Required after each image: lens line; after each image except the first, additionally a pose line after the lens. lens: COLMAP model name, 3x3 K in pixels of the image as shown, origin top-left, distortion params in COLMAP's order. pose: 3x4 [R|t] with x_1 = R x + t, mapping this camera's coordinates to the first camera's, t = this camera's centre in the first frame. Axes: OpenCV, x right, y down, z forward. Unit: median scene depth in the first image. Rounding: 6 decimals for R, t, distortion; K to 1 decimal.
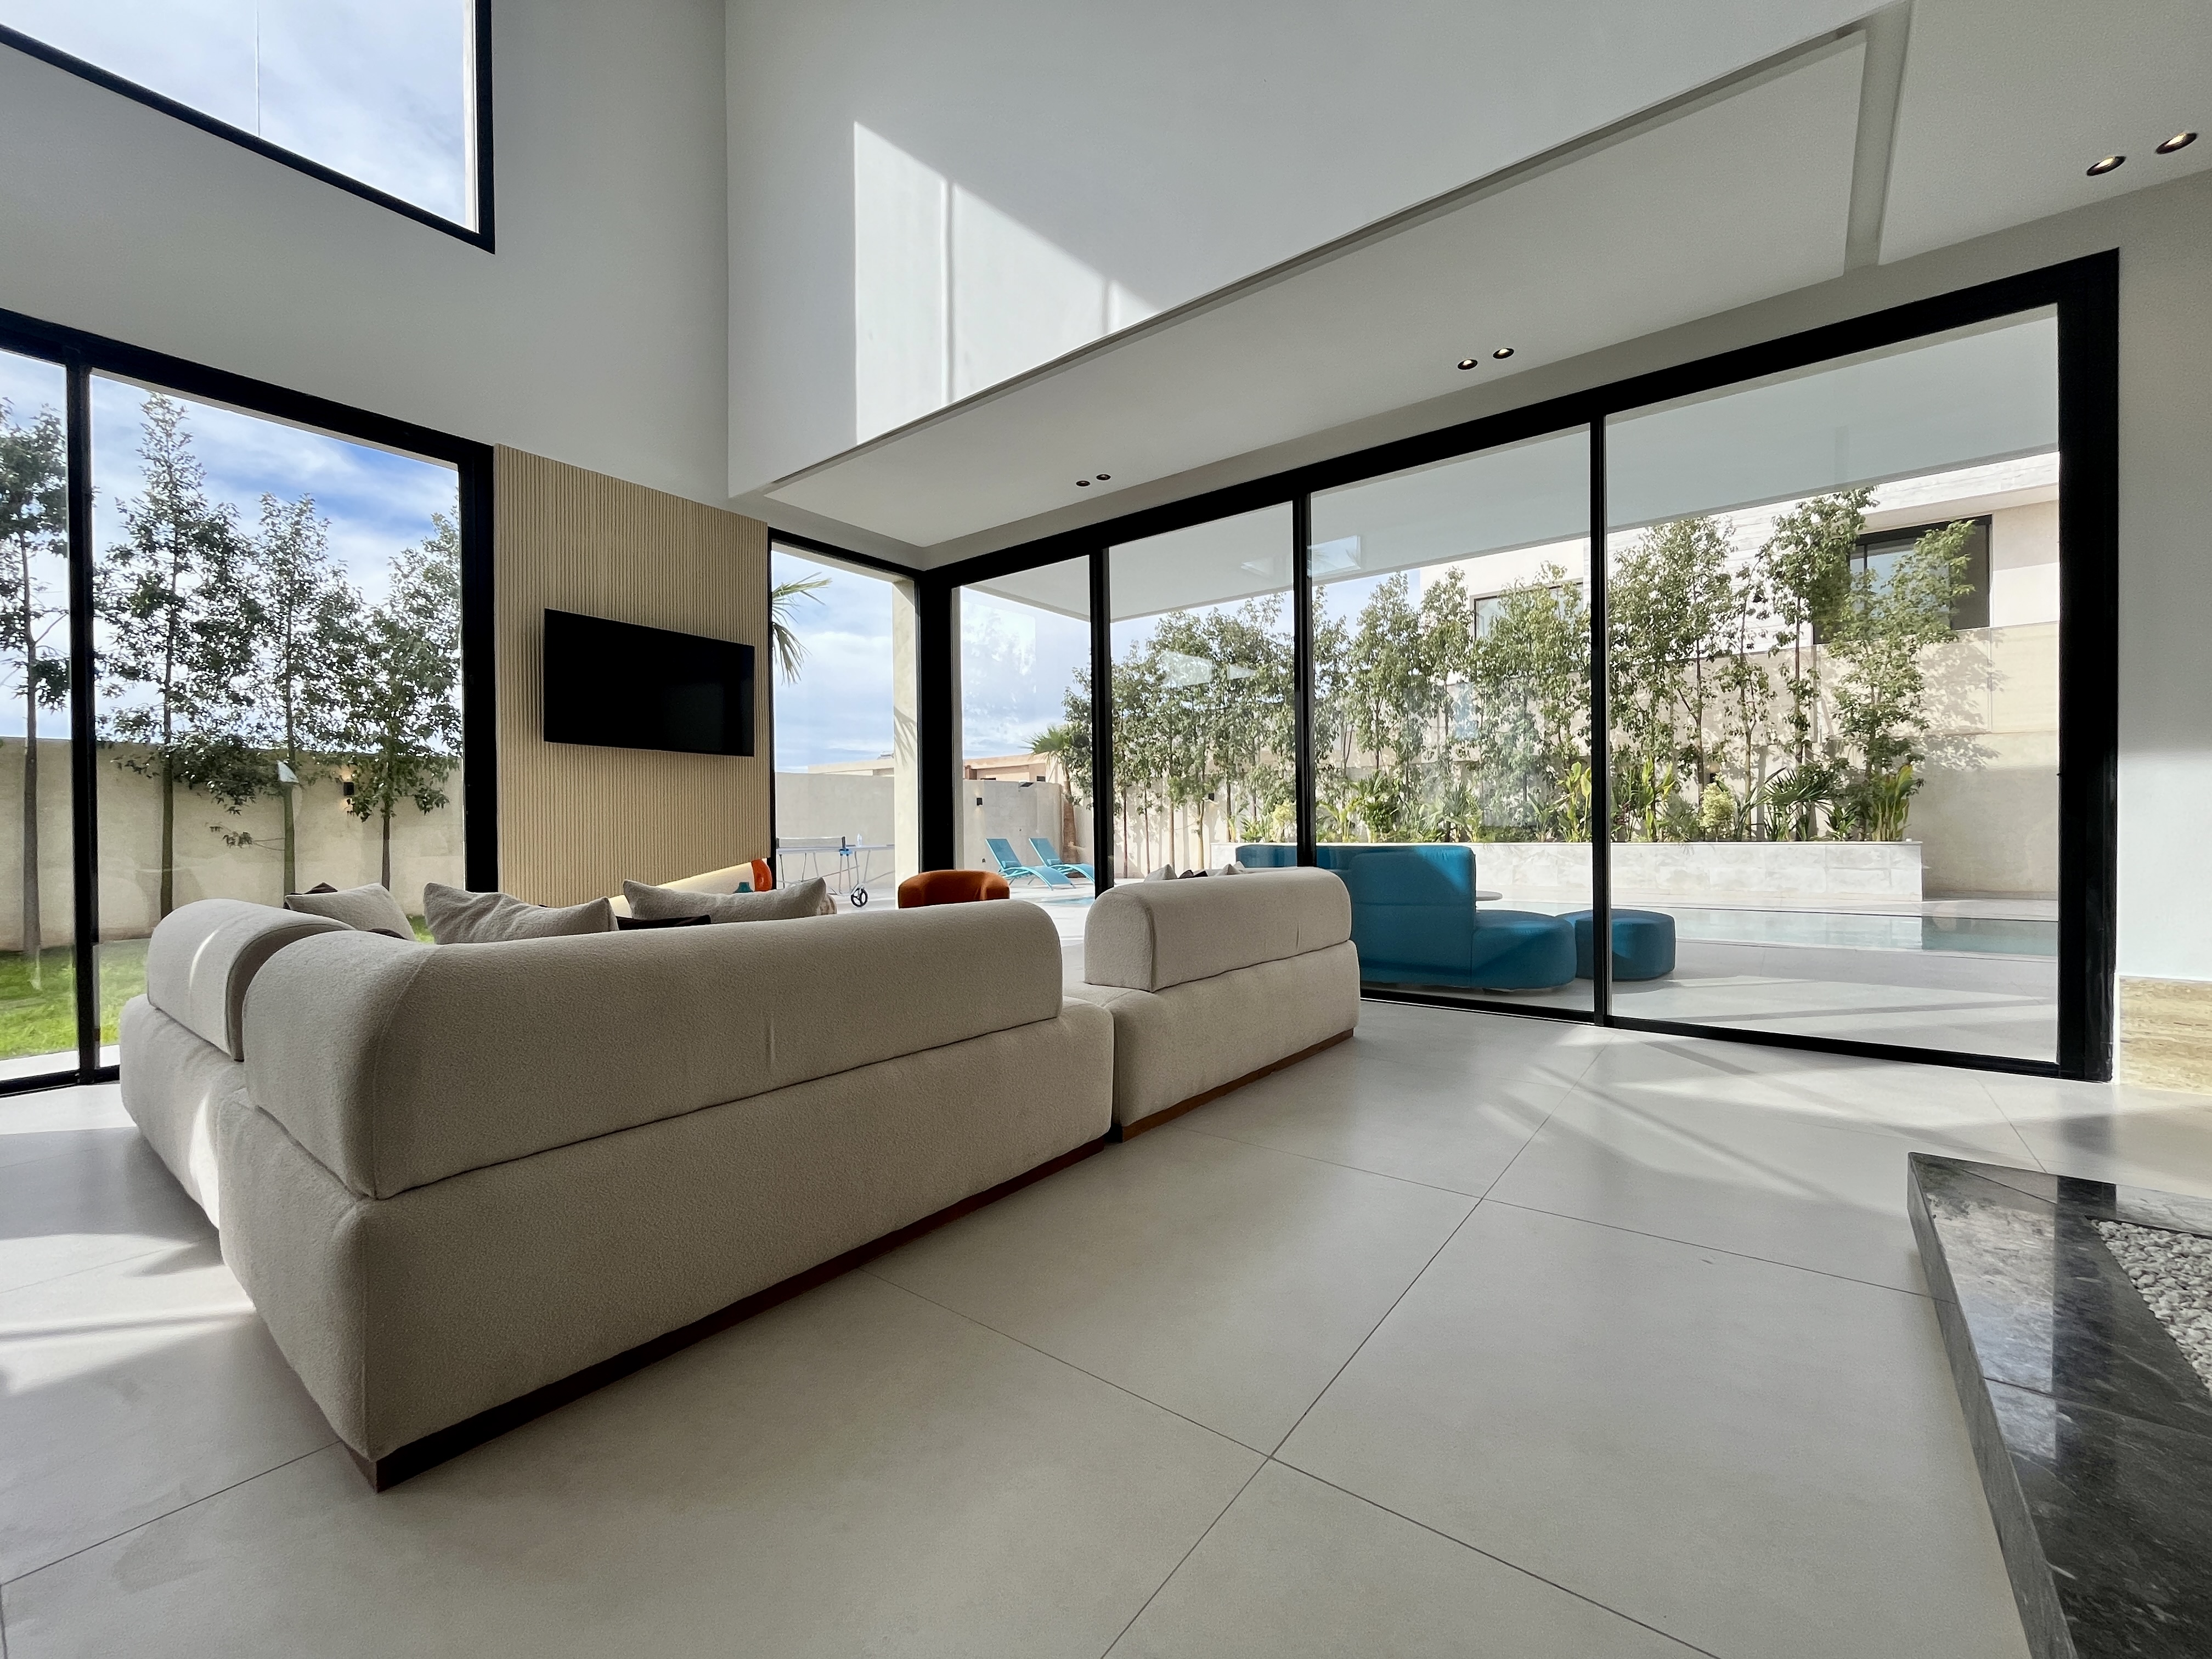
lens RADIAL K [[902.9, 0, 1106.0], [0, 902.9, 833.7], [0, 0, 1]] dist [-0.001500, -0.000471]
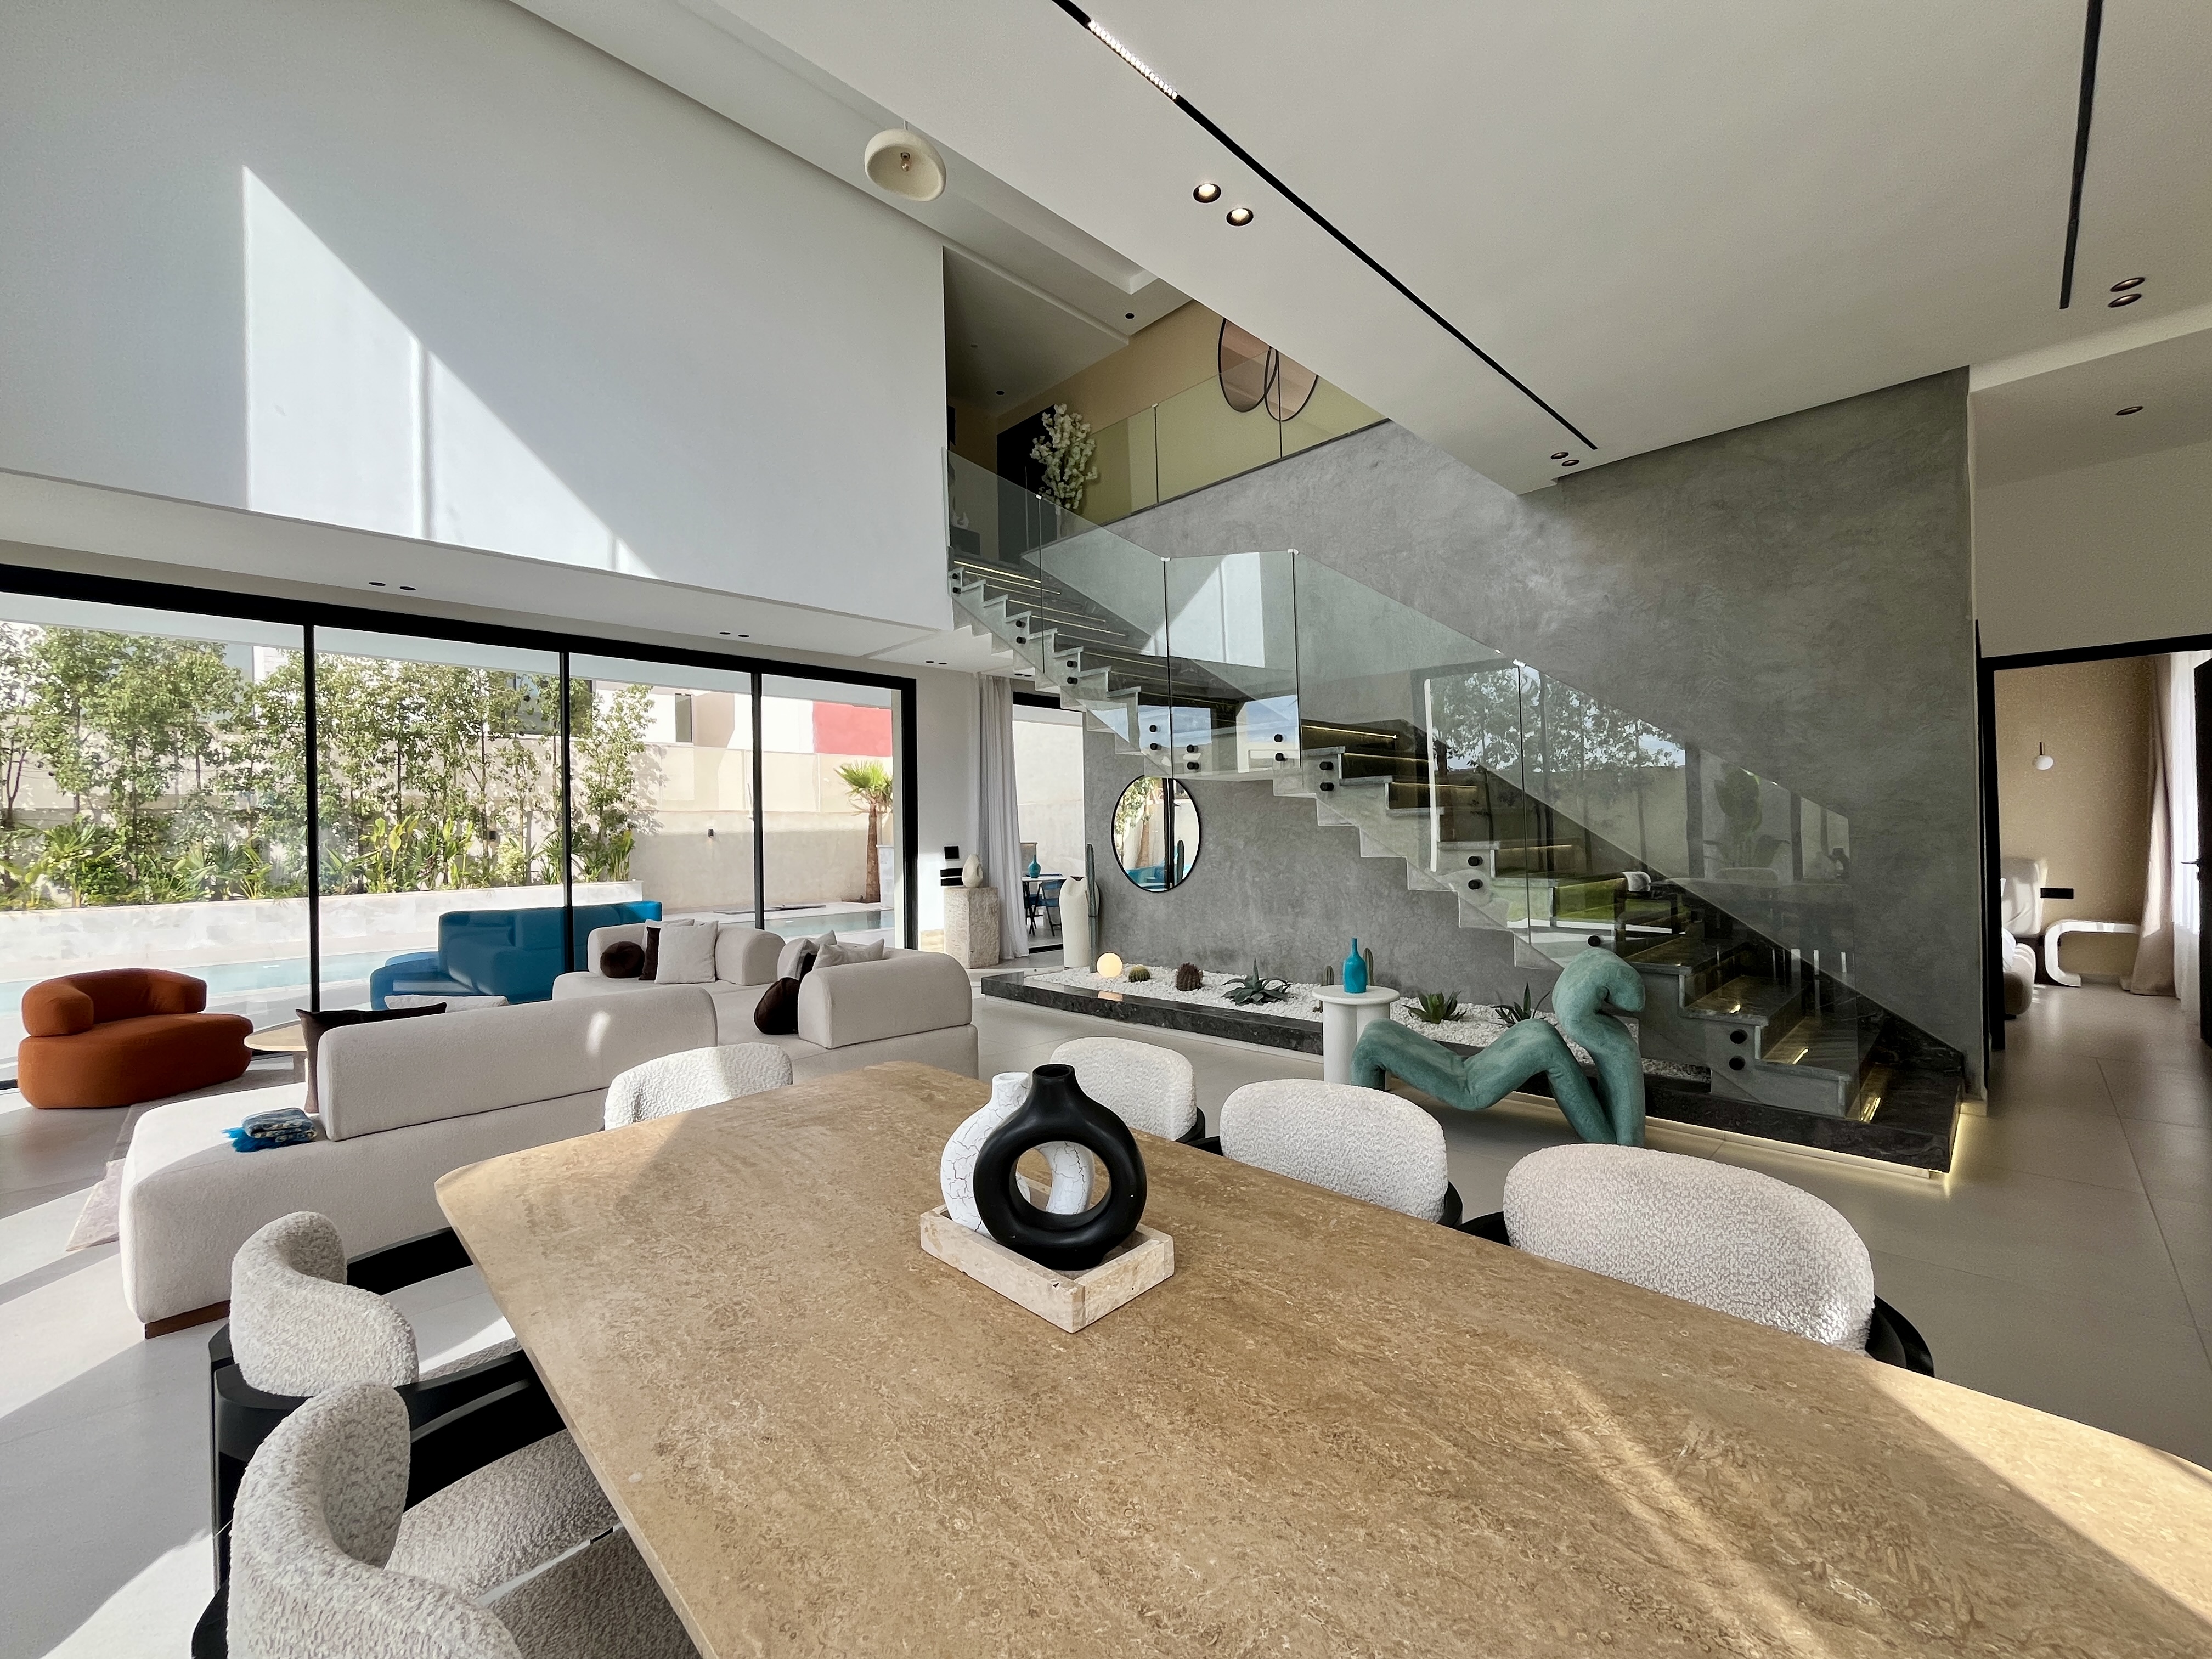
lens RADIAL K [[902.9, 0, 1103.8], [0, 902.9, 837.3], [0, 0, 1]] dist [-0.001500, -0.000471]
pose [[0.140590, 0.010868, 0.990008, -0.482232], [0.021642, 0.999667, -0.014048, -0.026460], [-0.989831, 0.023401, 0.140308, 0.000743]]
